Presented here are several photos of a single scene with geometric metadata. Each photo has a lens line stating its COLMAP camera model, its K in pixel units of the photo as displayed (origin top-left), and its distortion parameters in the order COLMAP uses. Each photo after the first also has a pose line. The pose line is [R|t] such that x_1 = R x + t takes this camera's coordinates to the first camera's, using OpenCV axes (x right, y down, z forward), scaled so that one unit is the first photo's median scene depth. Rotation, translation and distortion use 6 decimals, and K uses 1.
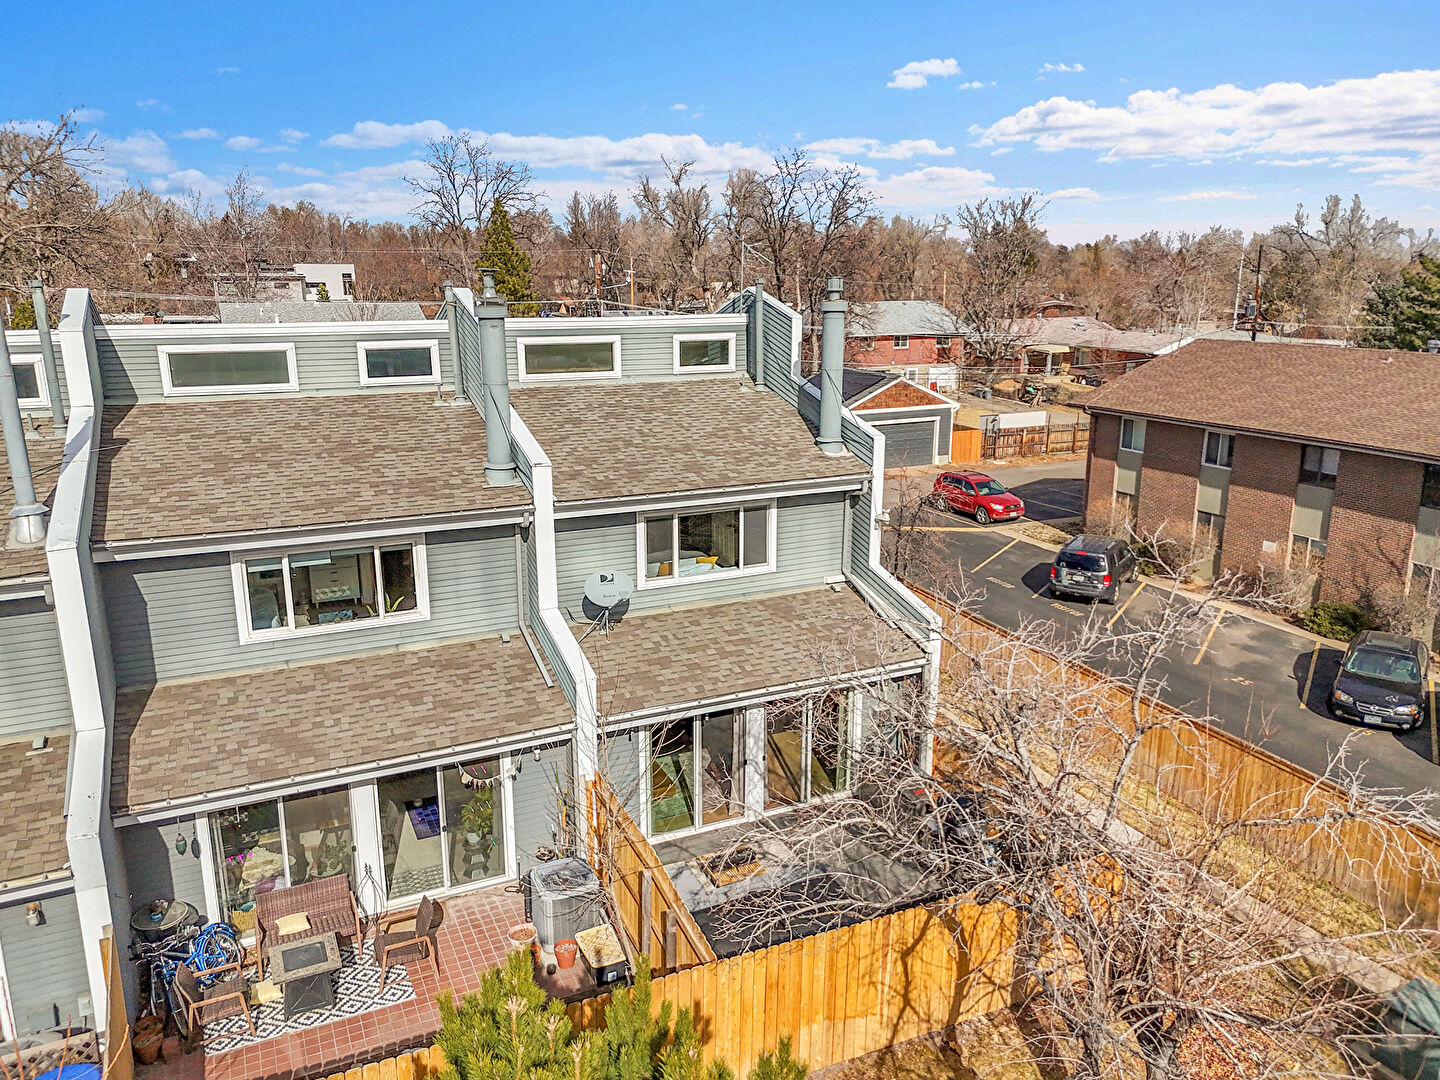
lens RADIAL K [[1052.2, 0, 726.1], [0, 1052.2, 522.7], [0, 0, 1]] dist [0.085428, -0.092466]
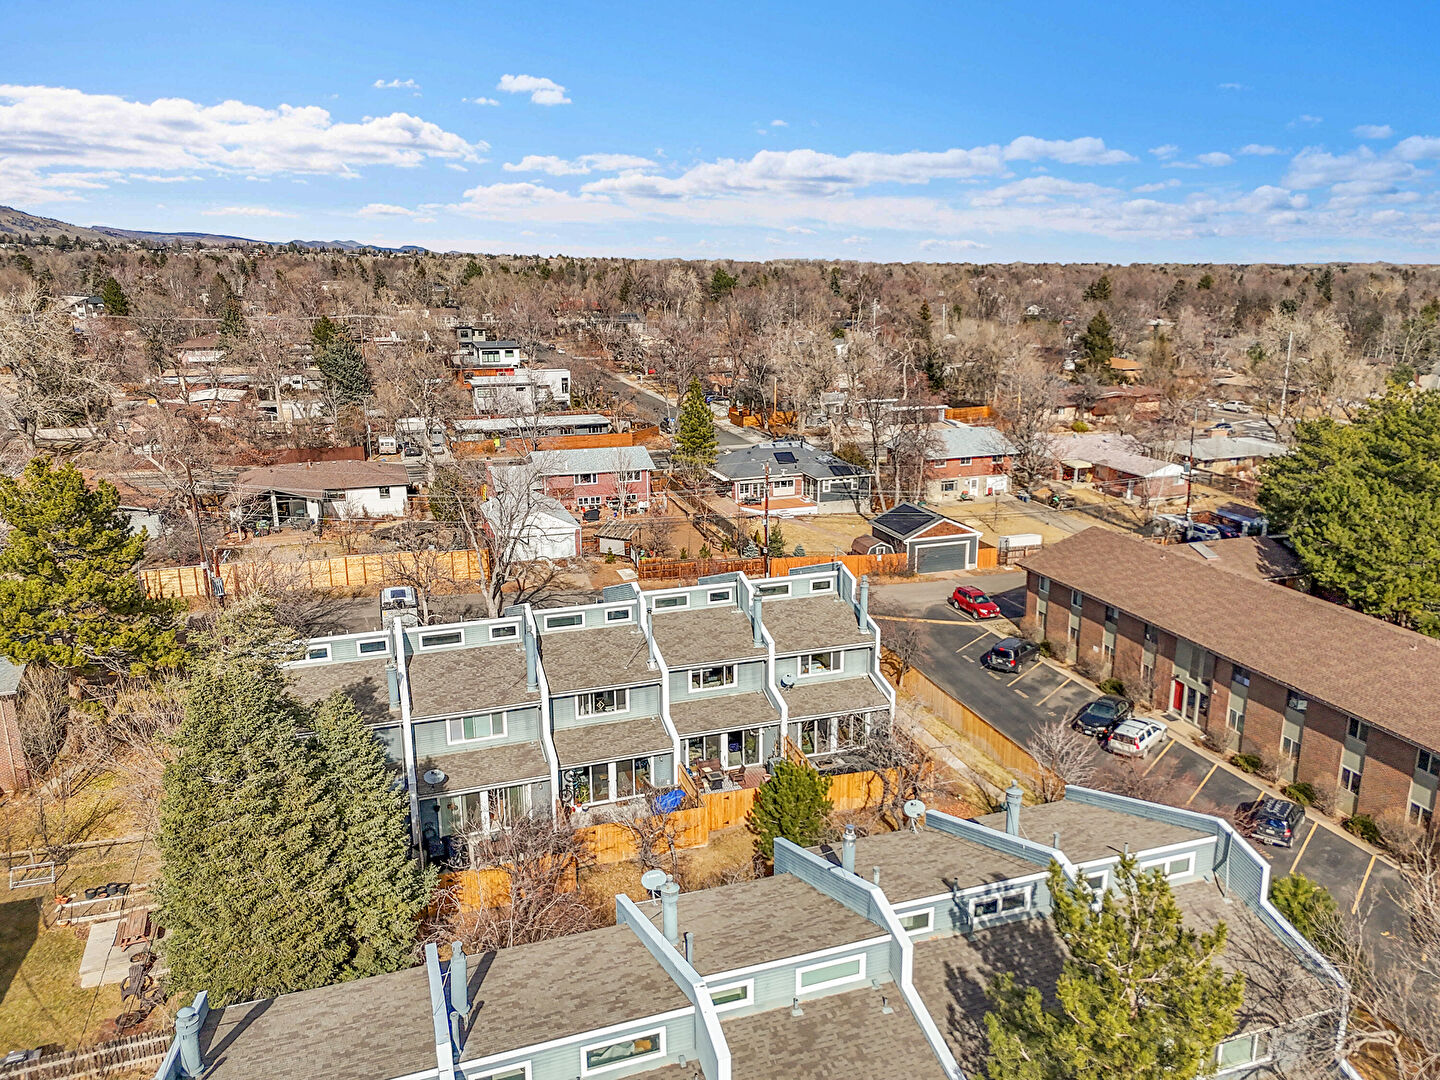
lens RADIAL K [[1052.2, 0, 726.1], [0, 1052.2, 522.7], [0, 0, 1]] dist [0.085428, -0.092466]
pose [[0.992903, 0.021980, -0.116874, 0.041552], [-0.021730, 0.999758, 0.003416, -0.276231], [0.116921, -0.000852, 0.993141, -1.463006]]
